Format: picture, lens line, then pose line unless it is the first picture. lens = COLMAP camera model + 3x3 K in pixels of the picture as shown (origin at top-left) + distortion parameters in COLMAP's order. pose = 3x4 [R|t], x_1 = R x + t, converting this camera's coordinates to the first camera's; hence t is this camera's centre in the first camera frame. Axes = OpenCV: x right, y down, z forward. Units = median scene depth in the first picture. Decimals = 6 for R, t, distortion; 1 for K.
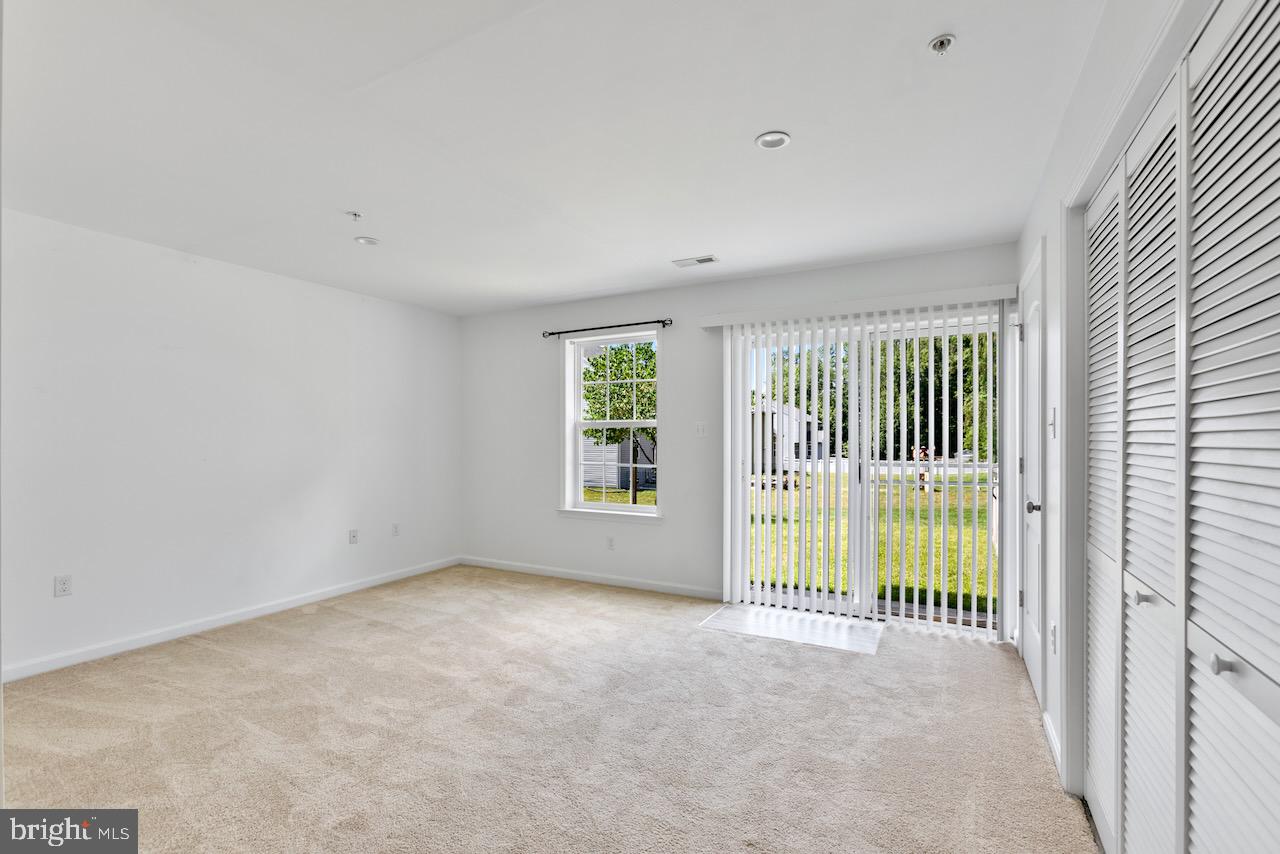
lens RADIAL K [[577.5, 0, 642.9], [0, 577.5, 432.2], [0, 0, 1]] dist [-0.003567, 0.001957]
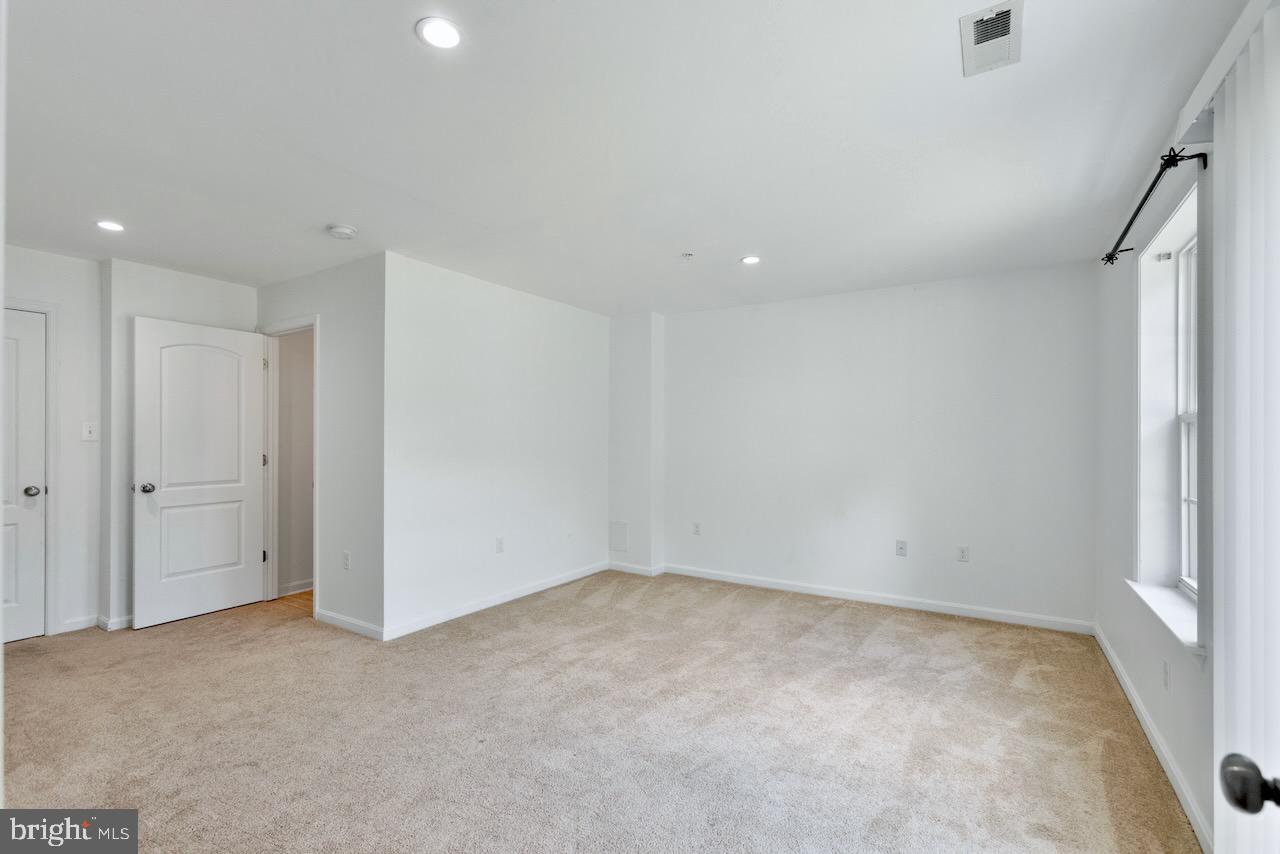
lens RADIAL K [[577.5, 0, 642.1], [0, 577.5, 431.3], [0, 0, 1]] dist [-0.003567, 0.001957]
pose [[-0.078545, -0.010915, -0.996851, 0.569519], [0.001494, 0.999938, -0.011066, 0.002643], [0.996909, -0.002359, -0.078524, 0.810450]]
